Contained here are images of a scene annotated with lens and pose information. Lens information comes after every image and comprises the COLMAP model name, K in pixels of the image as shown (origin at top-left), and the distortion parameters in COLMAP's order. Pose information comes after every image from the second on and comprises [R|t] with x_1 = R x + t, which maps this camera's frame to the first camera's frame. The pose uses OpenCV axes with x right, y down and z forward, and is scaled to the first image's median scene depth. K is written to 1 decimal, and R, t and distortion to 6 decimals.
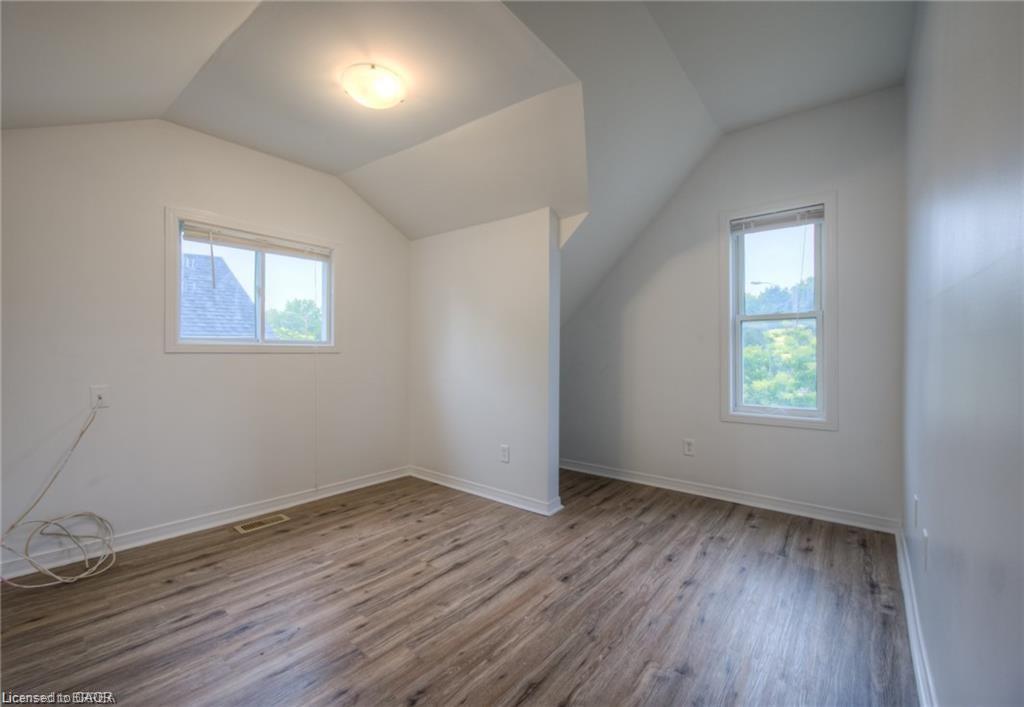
lens RADIAL K [[440.3, 0, 511.7], [0, 440.3, 350.5], [0, 0, 1]] dist [-0.004417, -0.000427]
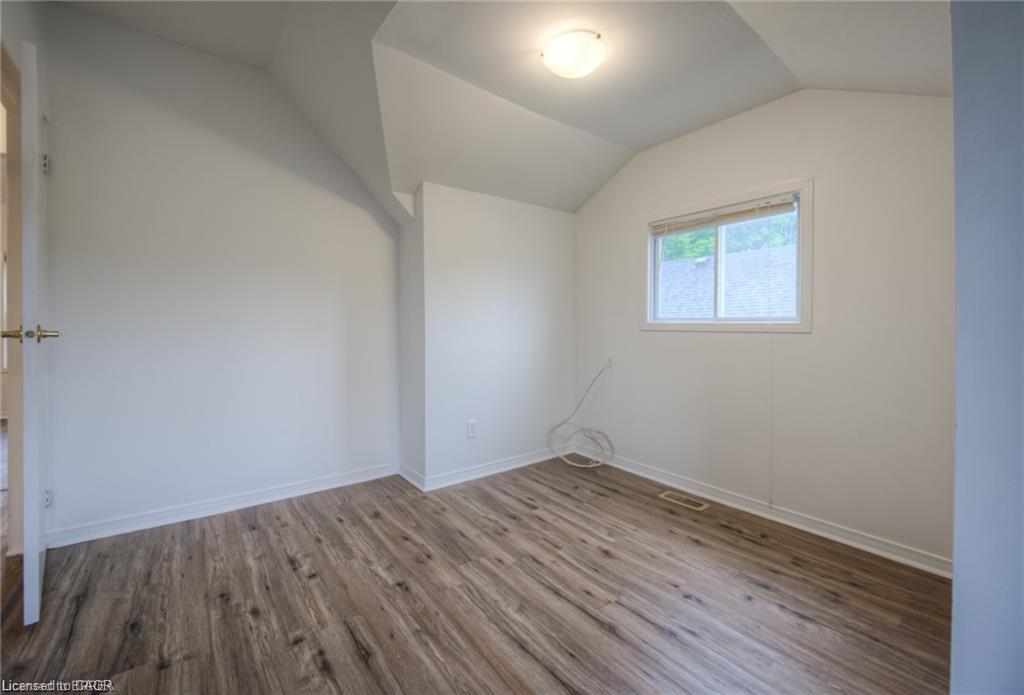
lens RADIAL K [[430.7, 0, 488.7], [0, 430.7, 330.8], [0, 0, 1]] dist [0.000791, 0.000327]
pose [[-0.274720, -0.003197, -0.961519, 0.628021], [-0.011198, 0.999937, -0.000125, 0.012462], [0.961459, 0.010732, -0.274739, 1.043091]]
